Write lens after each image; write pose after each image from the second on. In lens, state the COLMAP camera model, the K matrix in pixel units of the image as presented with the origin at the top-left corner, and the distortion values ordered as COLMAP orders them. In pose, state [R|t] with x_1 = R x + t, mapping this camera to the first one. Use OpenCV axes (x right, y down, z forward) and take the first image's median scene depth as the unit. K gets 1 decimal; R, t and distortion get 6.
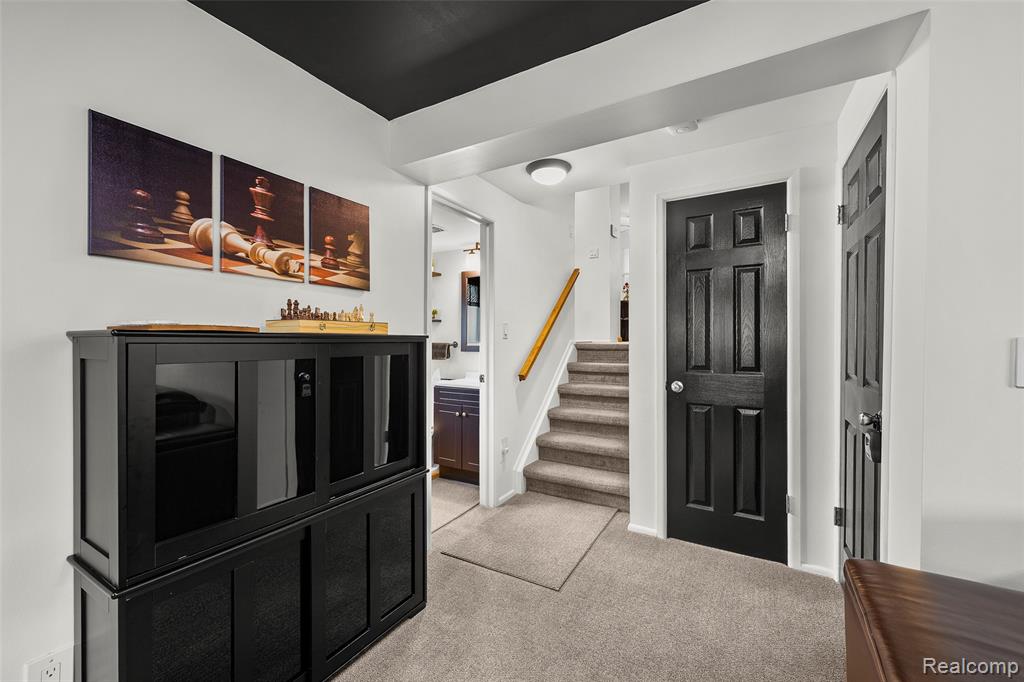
lens RADIAL K [[406.9, 0, 513.7], [0, 406.9, 338.5], [0, 0, 1]] dist [0.000428, 0.000019]
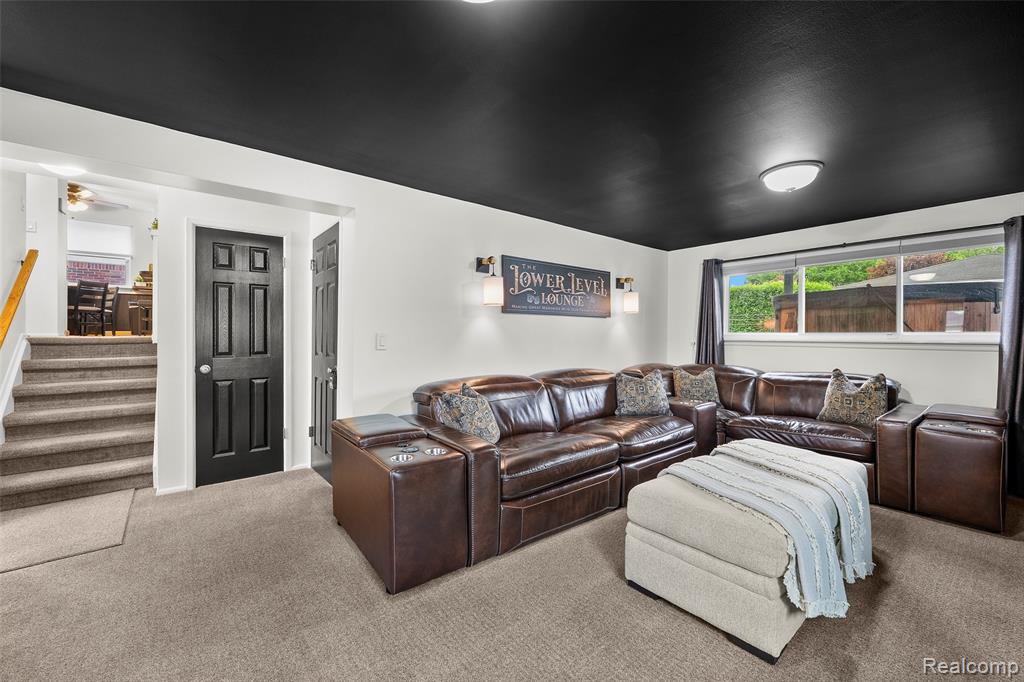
lens RADIAL K [[406.9, 0, 513.7], [0, 406.9, 338.5], [0, 0, 1]] dist [0.000428, 0.000019]
pose [[0.339886, -0.008985, 0.940424, -0.496821], [-0.004630, 0.999926, 0.011227, 0.000195], [-0.940455, -0.008170, 0.339819, -0.383709]]
